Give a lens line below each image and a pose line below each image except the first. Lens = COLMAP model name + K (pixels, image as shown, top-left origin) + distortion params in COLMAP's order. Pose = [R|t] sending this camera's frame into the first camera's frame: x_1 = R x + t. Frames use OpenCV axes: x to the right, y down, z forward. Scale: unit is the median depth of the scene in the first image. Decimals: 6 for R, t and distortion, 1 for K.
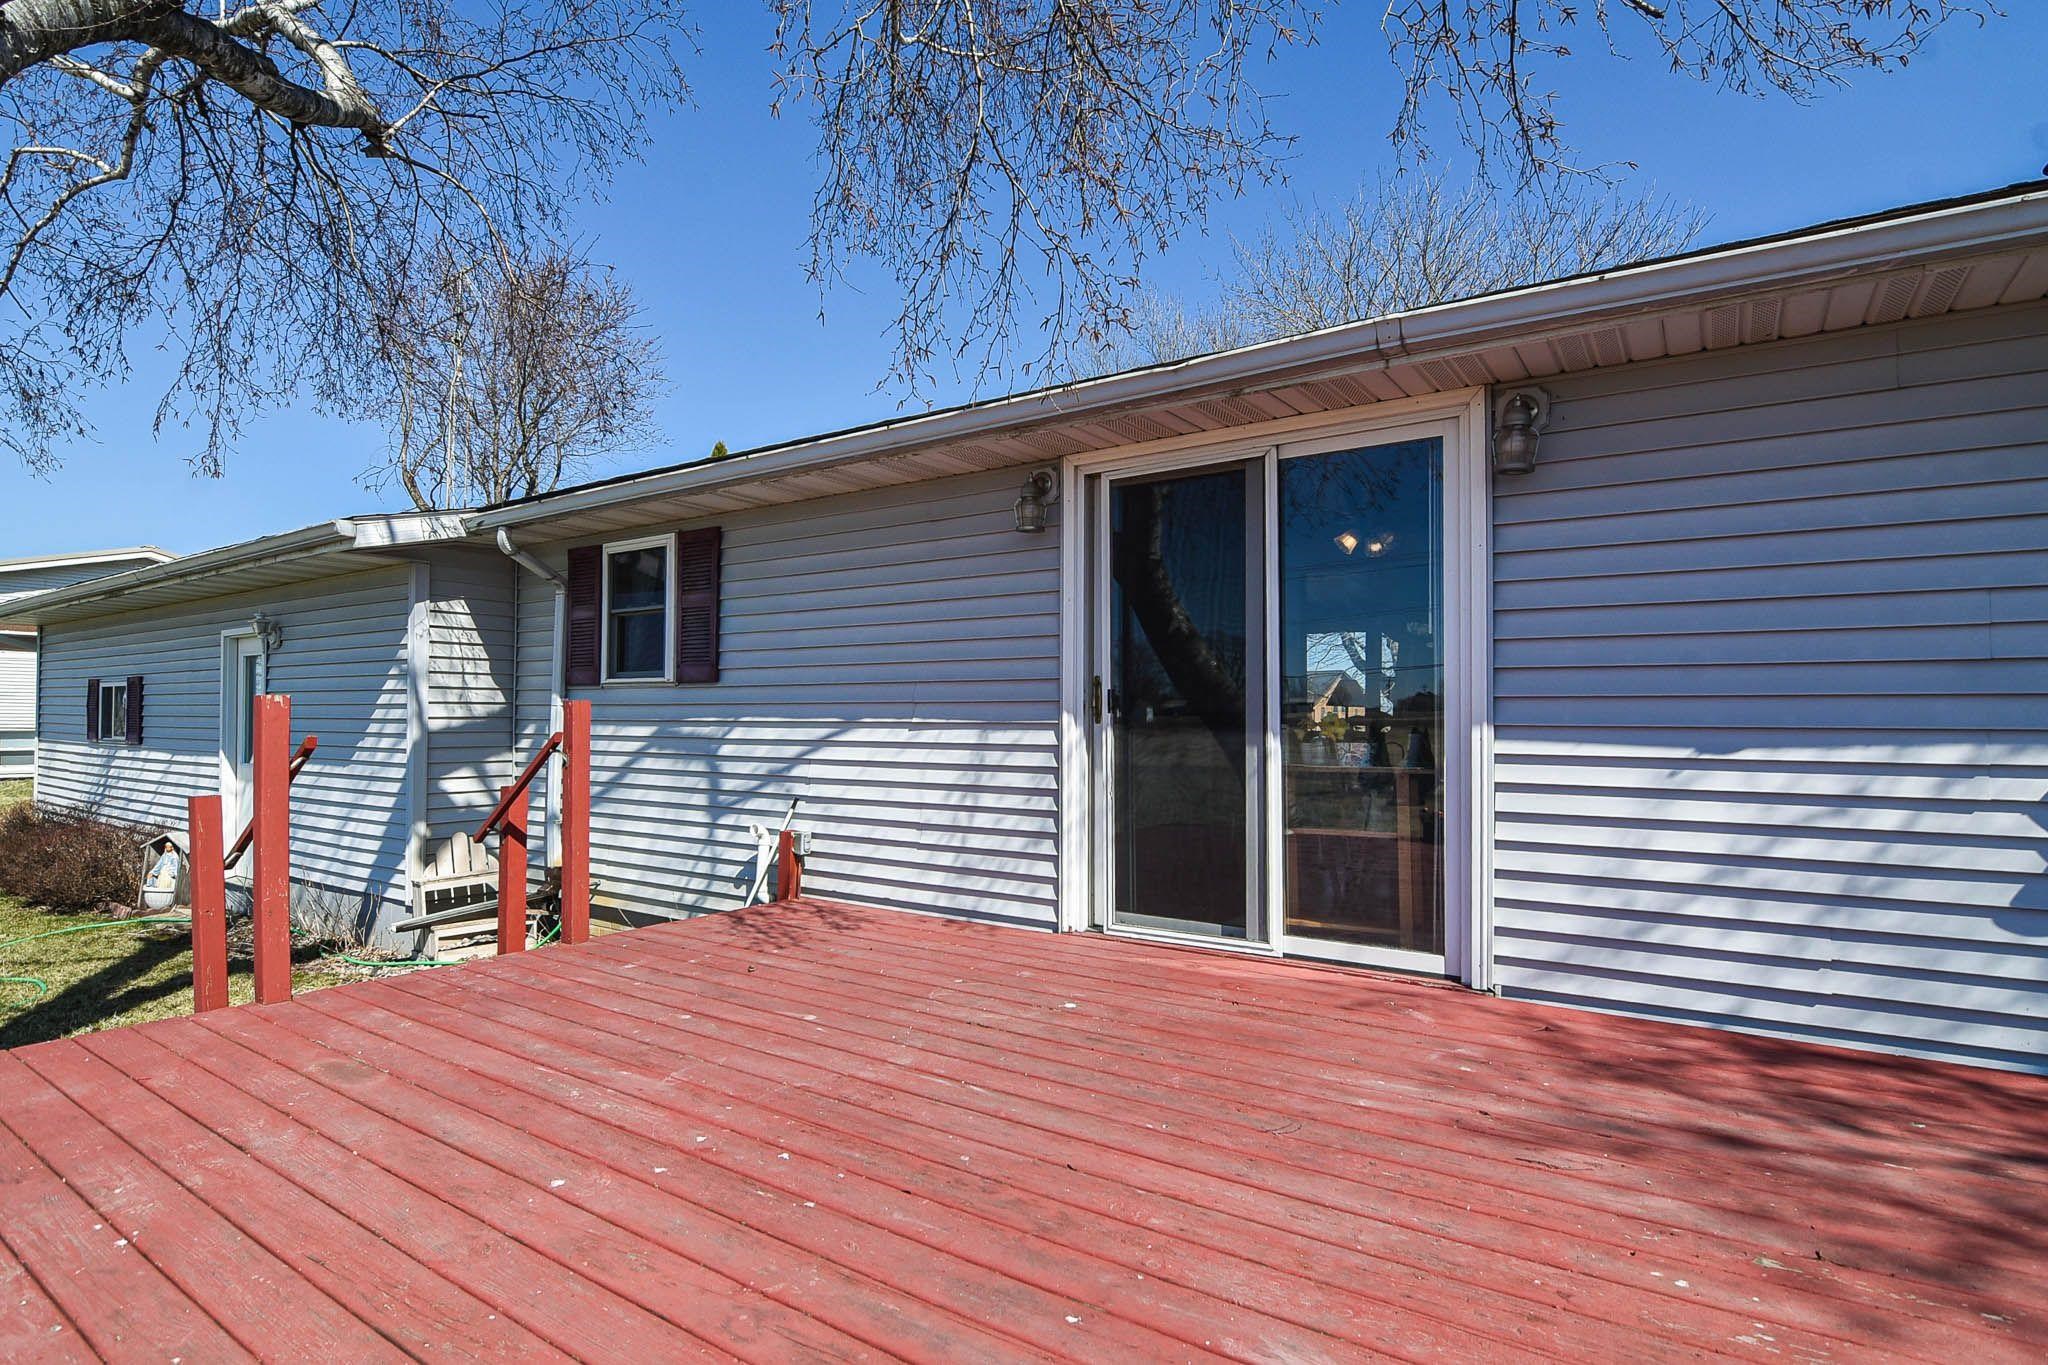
lens RADIAL K [[1056.0, 0, 1009.9], [0, 1056.0, 682.5], [0, 0, 1]] dist [-0.013745, -0.003298]
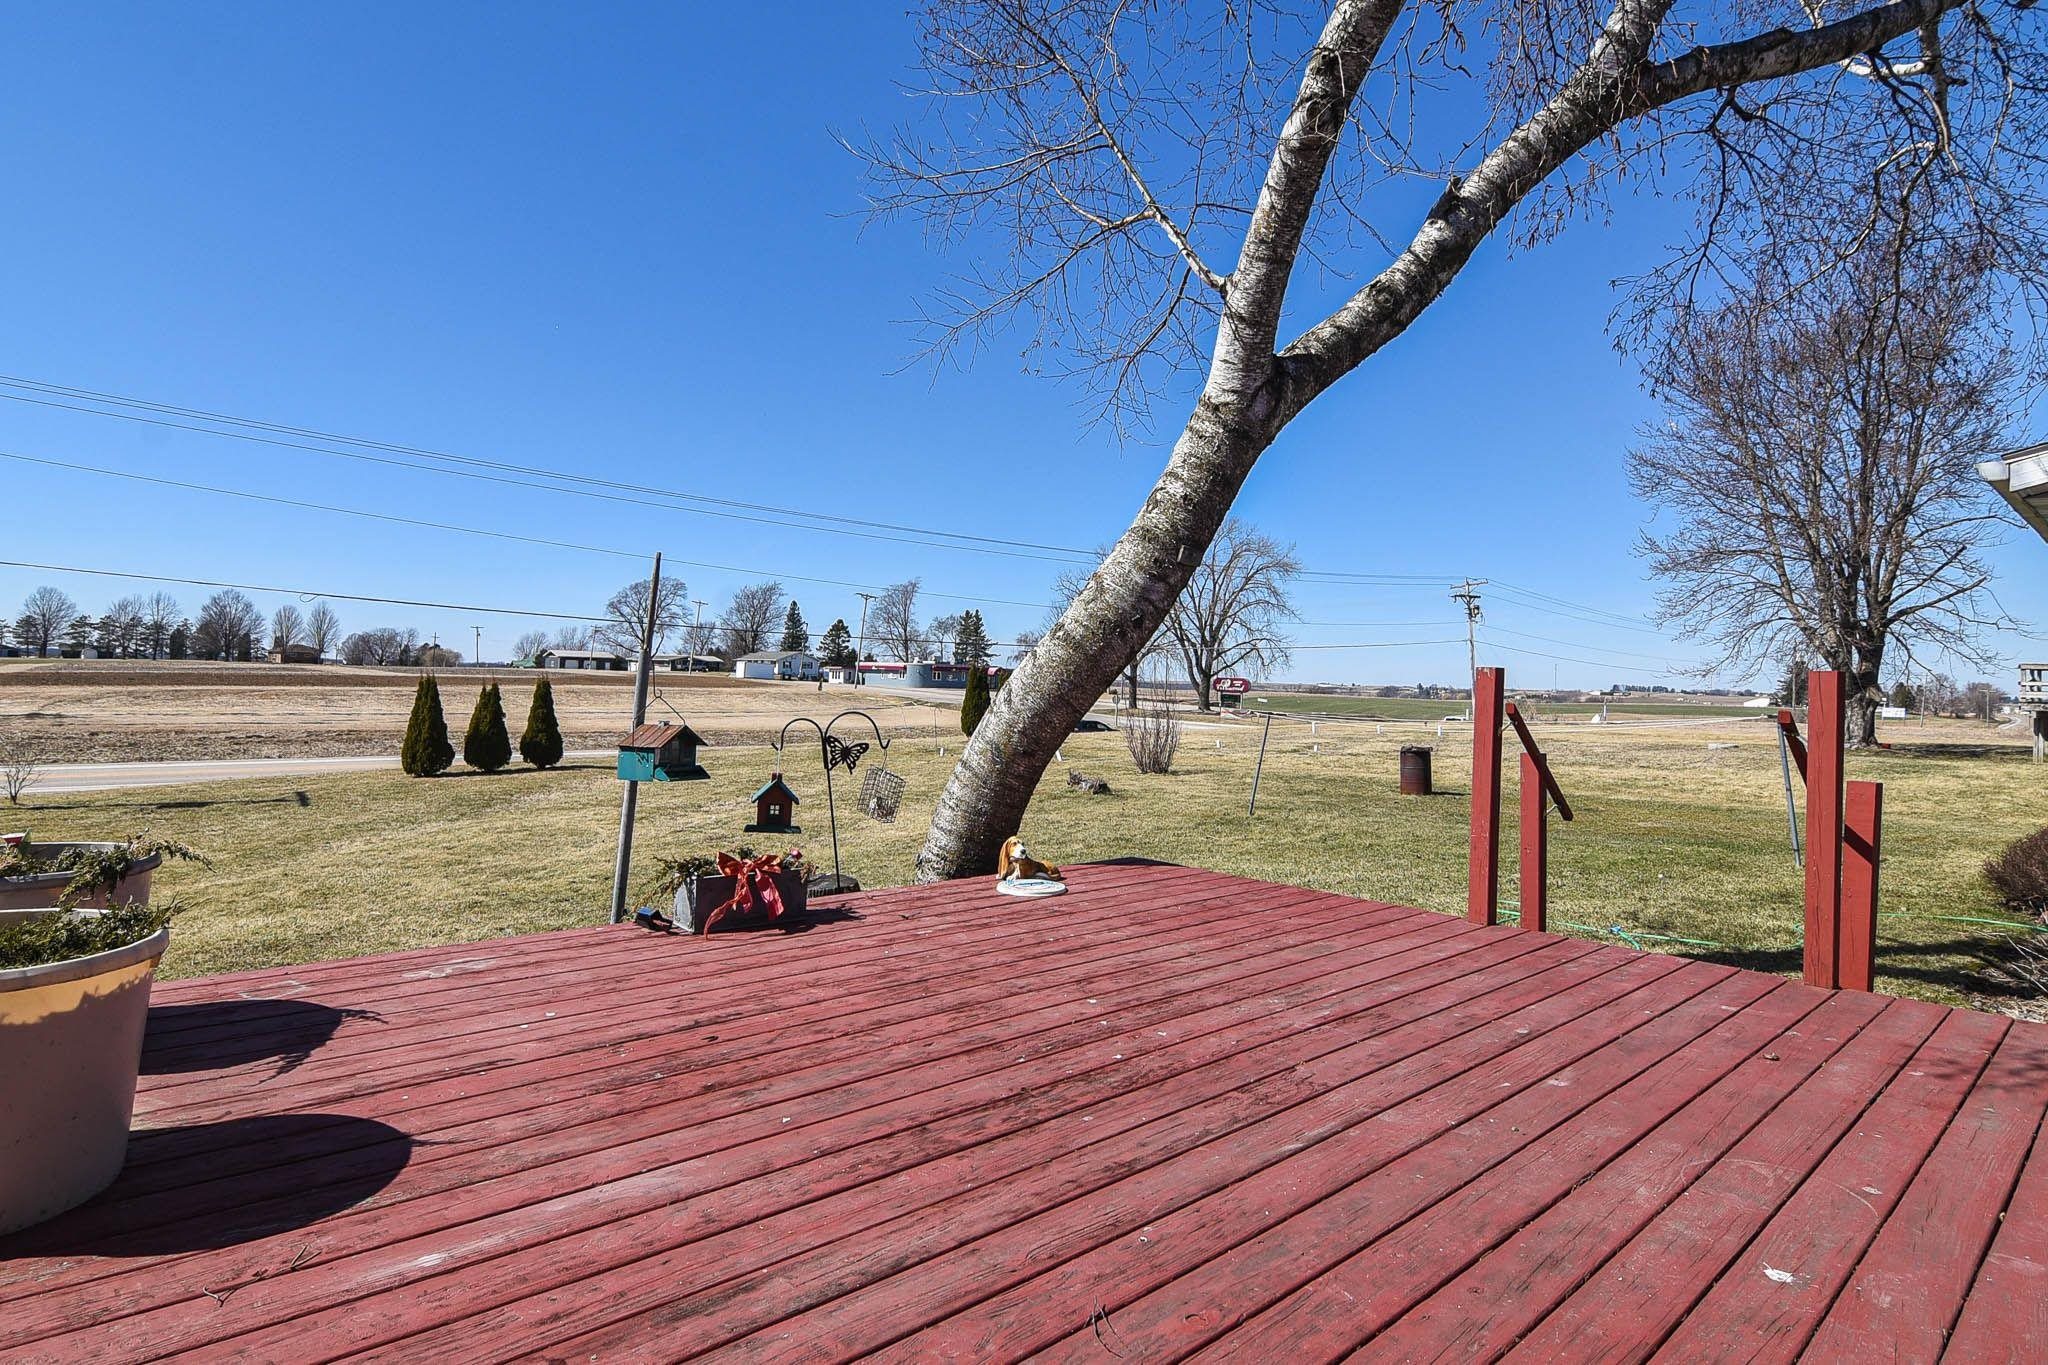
lens RADIAL K [[1056.0, 0, 1005.8], [0, 1056.0, 686.5], [0, 0, 1]] dist [-0.013745, -0.003298]
pose [[-0.241375, 0.006242, -0.970412, 0.687735], [0.006192, 0.999969, 0.004892, 0.023239], [0.970412, -0.004828, -0.241406, 0.839720]]
